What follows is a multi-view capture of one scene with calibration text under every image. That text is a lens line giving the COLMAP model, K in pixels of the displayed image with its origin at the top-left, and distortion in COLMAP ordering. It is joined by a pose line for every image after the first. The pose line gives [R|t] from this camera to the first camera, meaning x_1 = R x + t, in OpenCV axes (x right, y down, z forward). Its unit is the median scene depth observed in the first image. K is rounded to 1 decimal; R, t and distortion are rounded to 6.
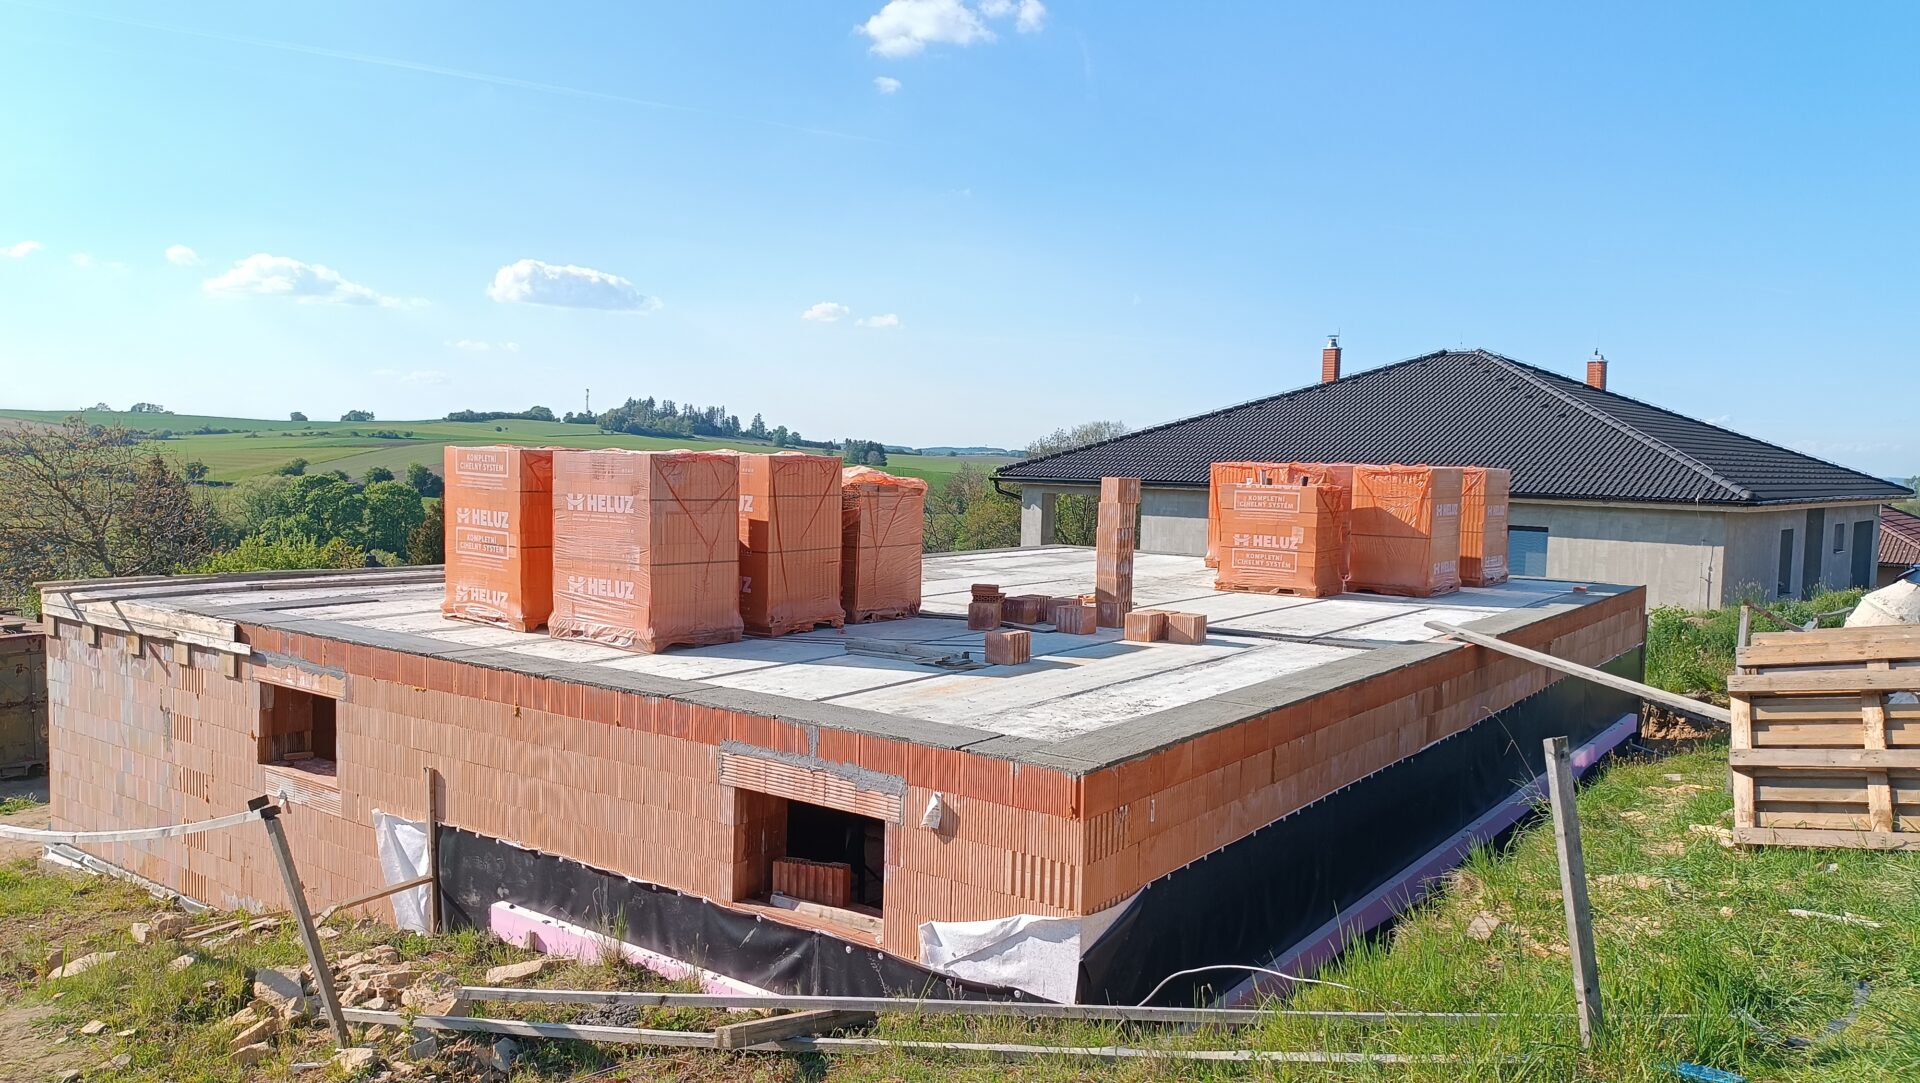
lens RADIAL K [[1371.5, 0, 960.0], [0, 1371.5, 541.5], [0, 0, 1]] dist [0.114252, -0.176952]
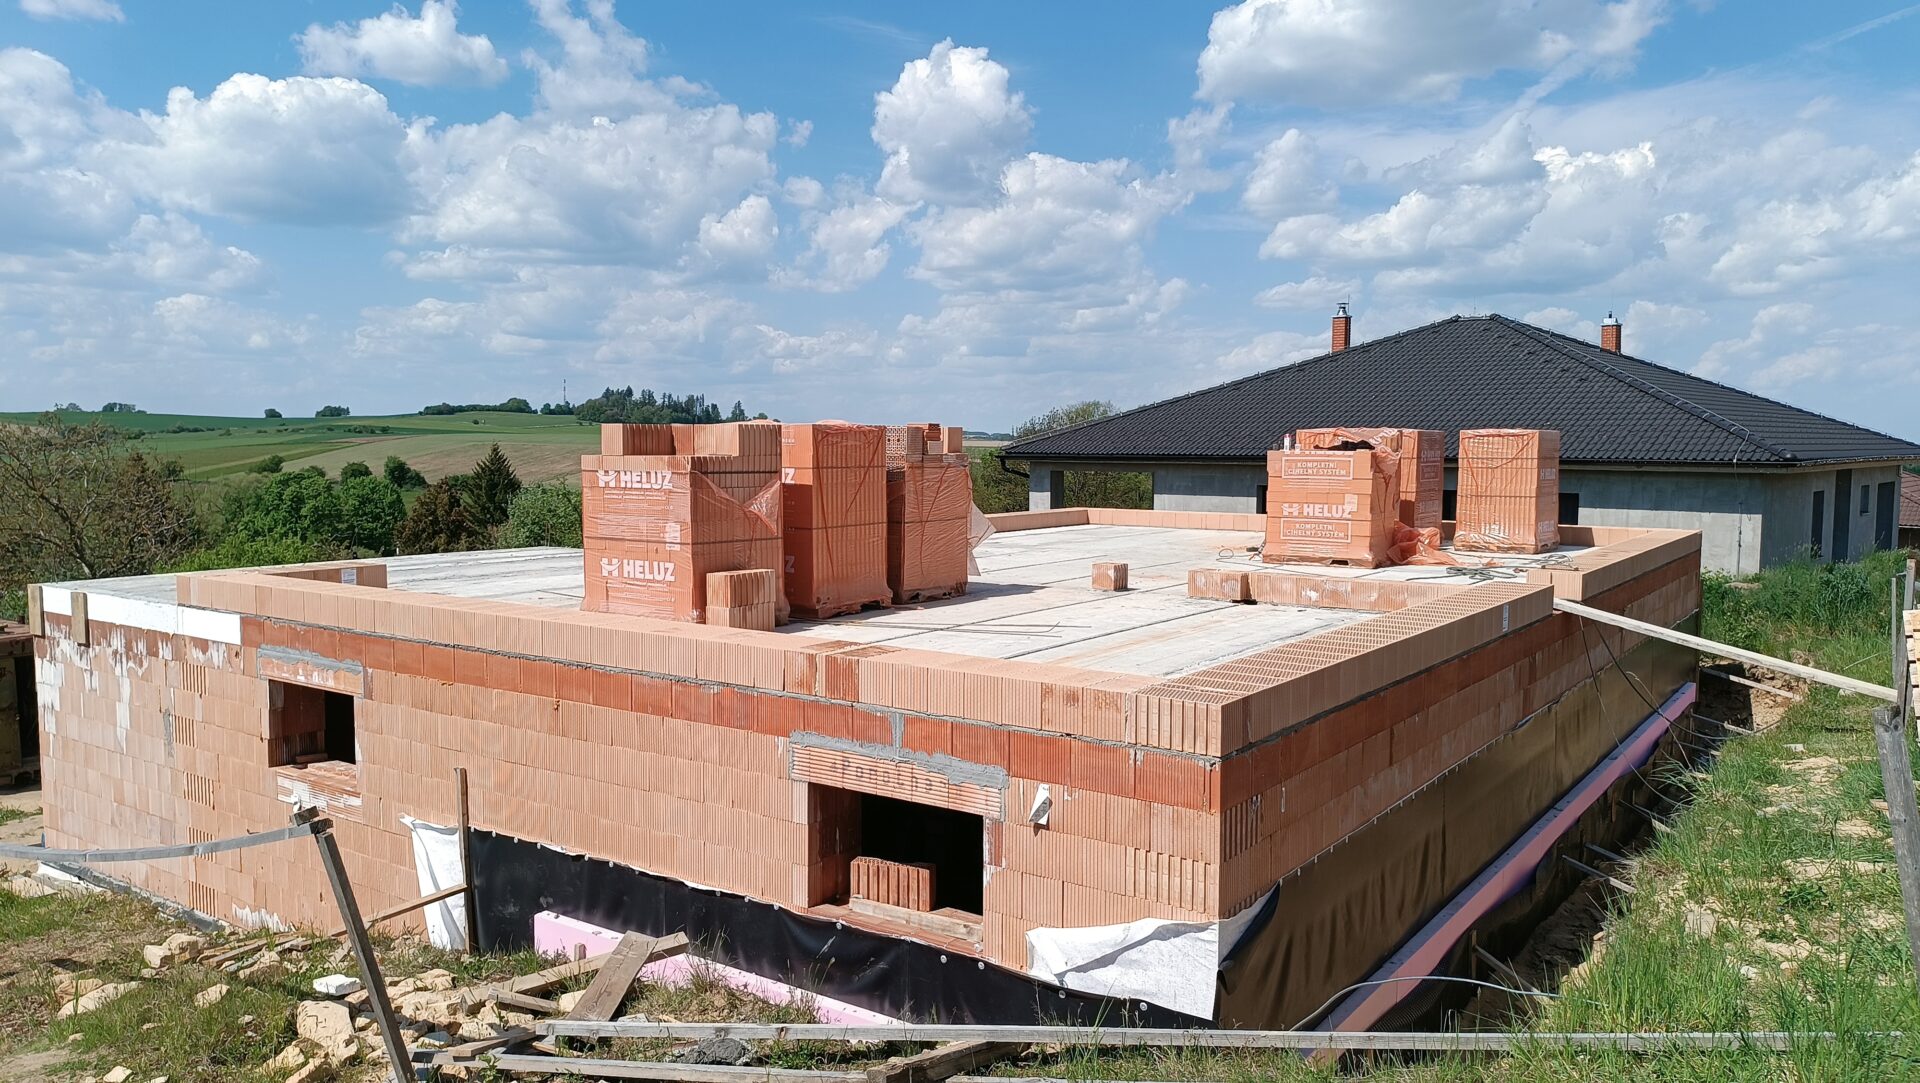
lens RADIAL K [[1379.5, 0, 960.0], [0, 1379.5, 541.5], [0, 0, 1]] dist [0.109844, -0.185776]
pose [[0.999714, -0.020707, 0.011981, -0.049268], [0.020576, 0.999729, 0.010930, 0.008031], [-0.012204, -0.010680, 0.999868, 0.061577]]
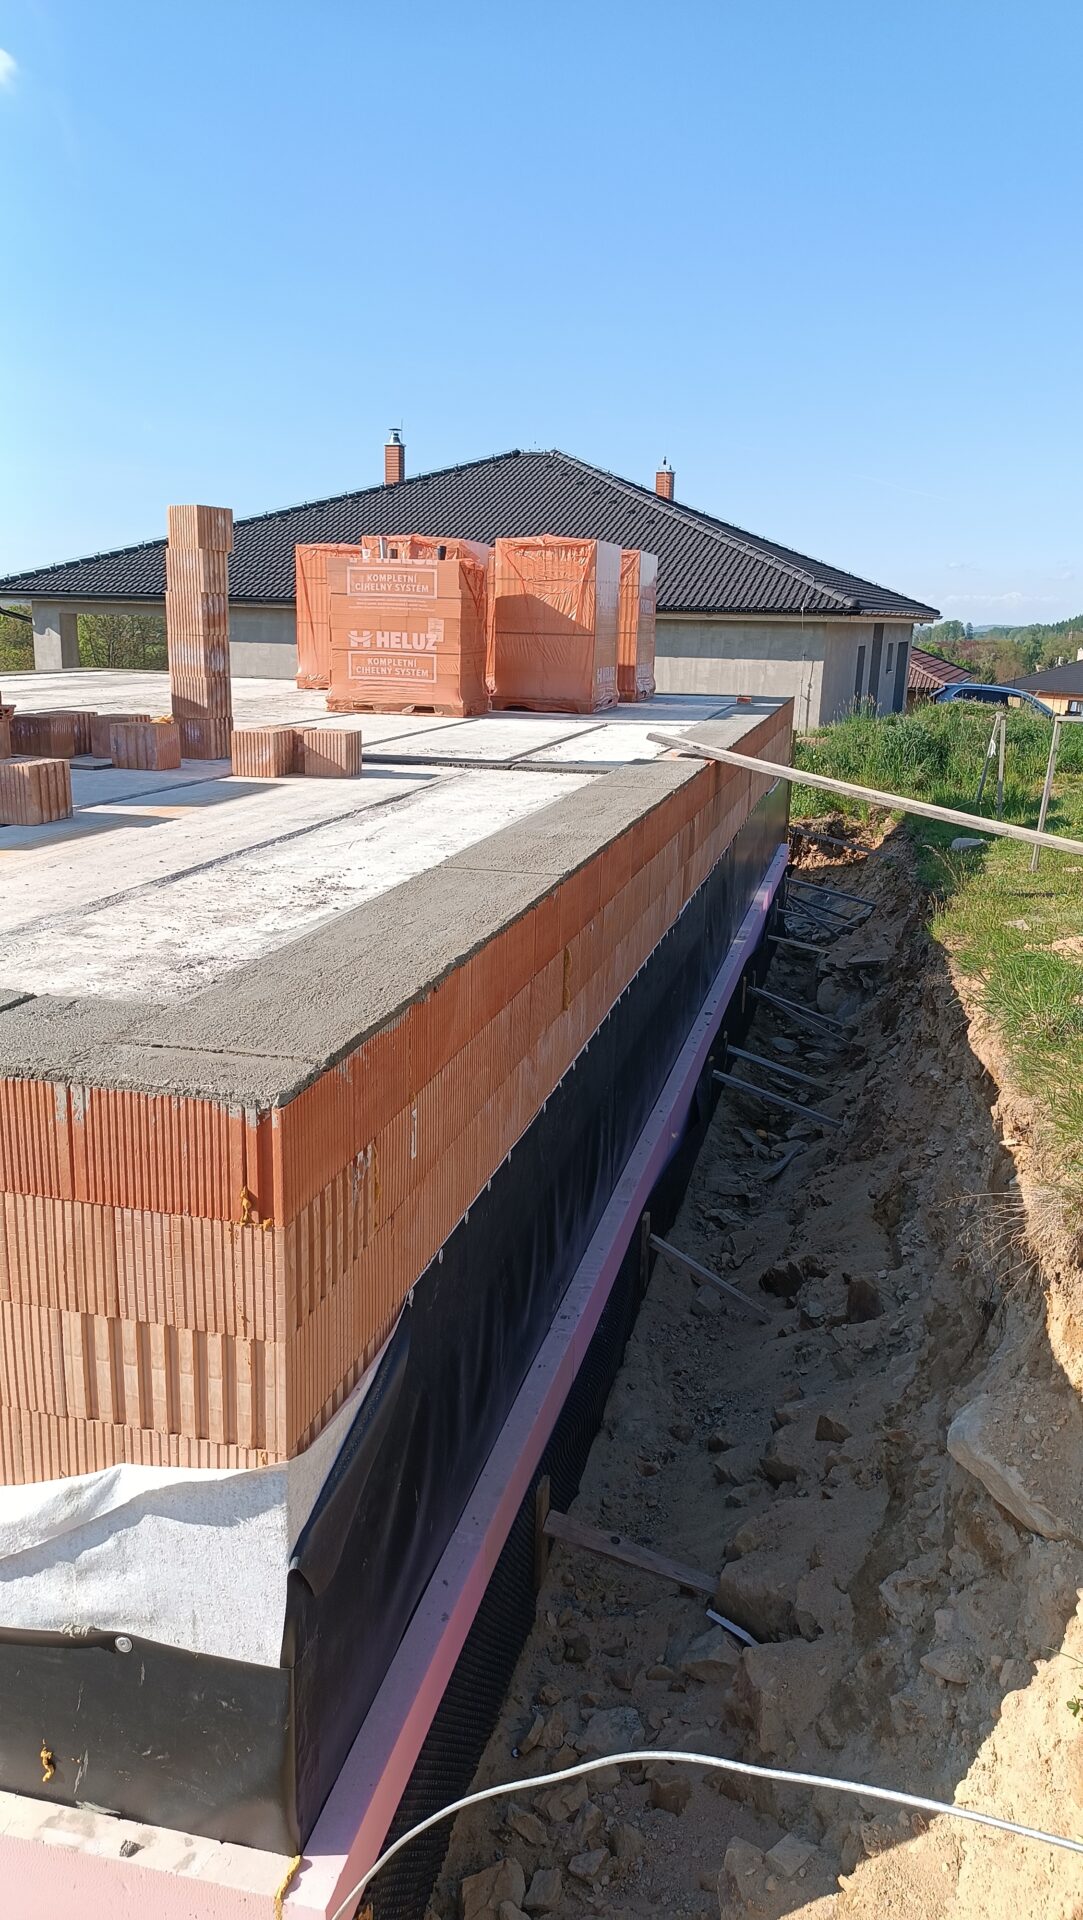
lens RADIAL K [[1371.5, 0, 533.5], [0, 1371.5, 966.5], [0, 0, 1]] dist [0.114252, -0.176952]
pose [[0.927644, -0.093037, 0.361693, 0.014425], [0.021762, 0.980293, 0.196345, 0.037215], [-0.372832, -0.174267, 0.911387, 0.377974]]
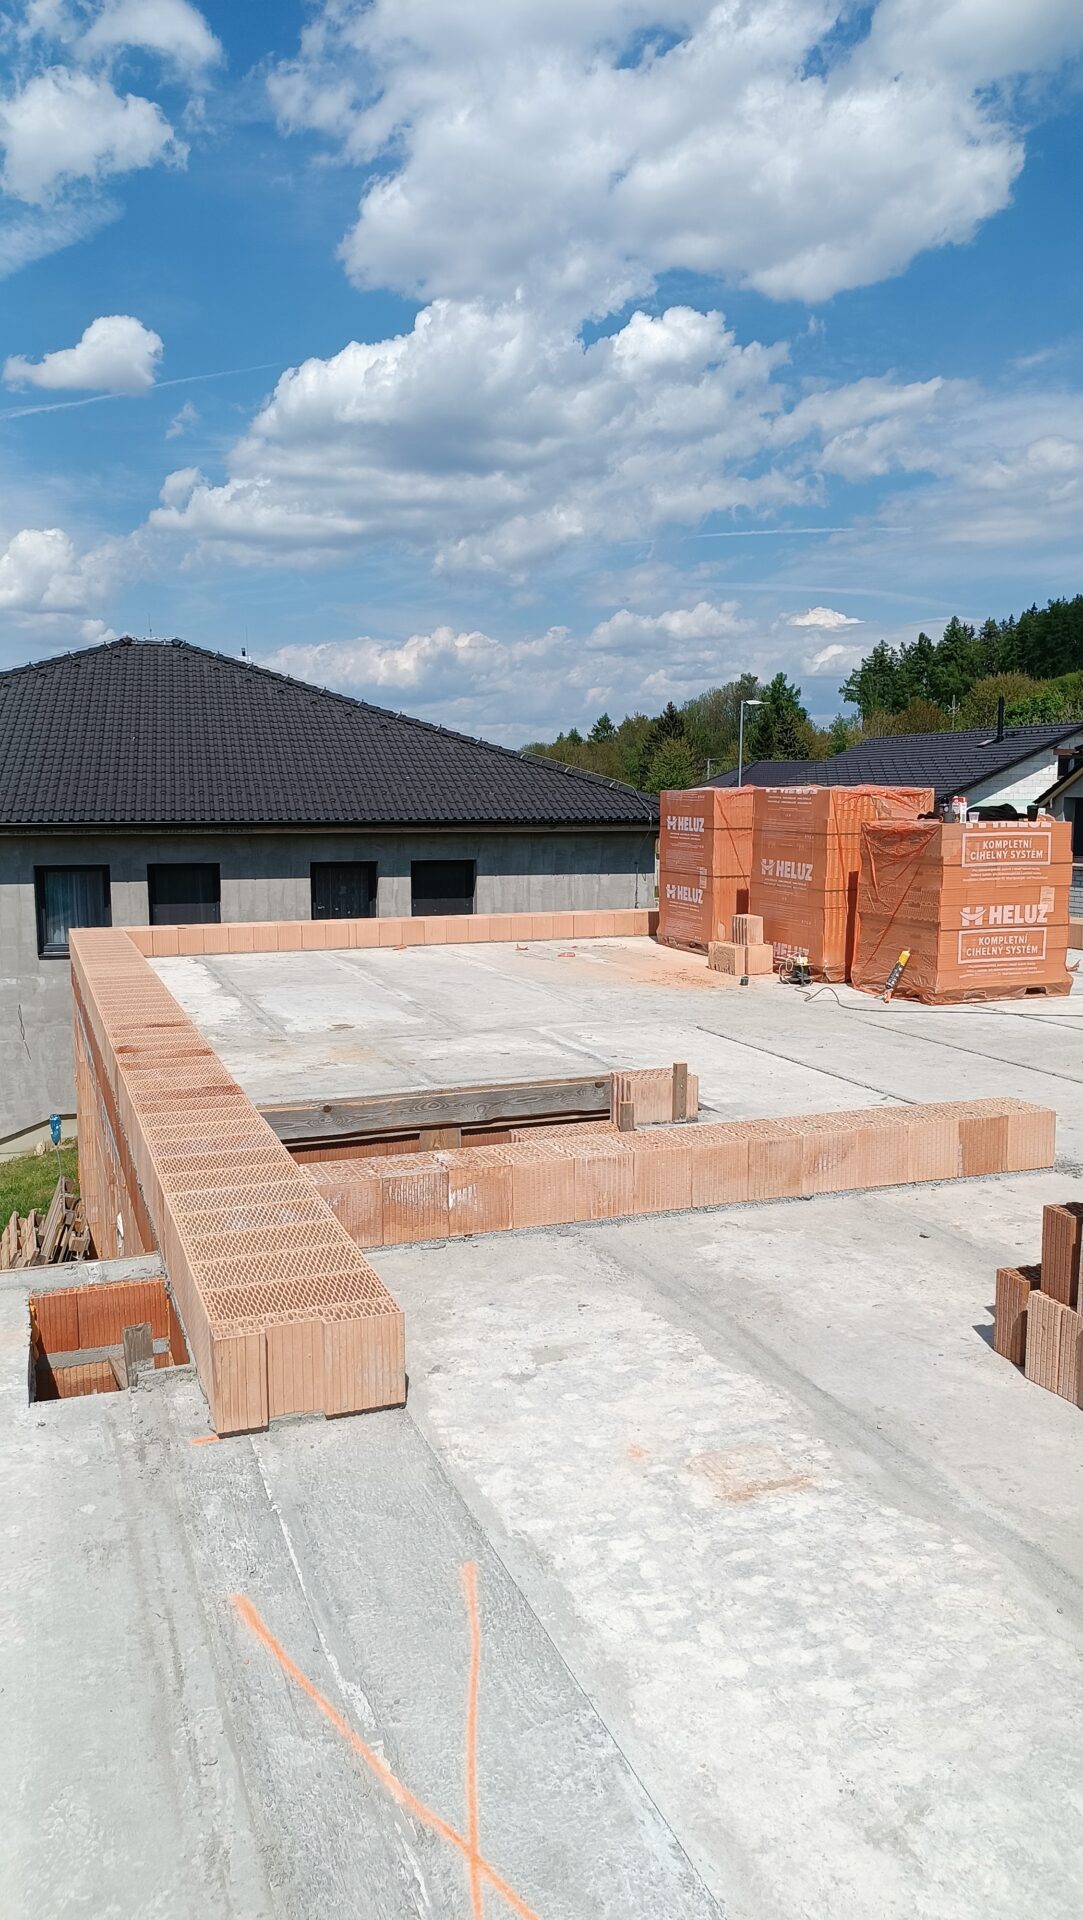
lens RADIAL K [[1371.5, 0, 533.5], [0, 1371.5, 966.5], [0, 0, 1]] dist [0.114252, -0.176952]
pose [[0.553247, -0.131844, 0.822518, -0.550010], [0.068717, 0.991253, 0.112671, -0.083176], [-0.830178, -0.005813, 0.557468, 1.132793]]
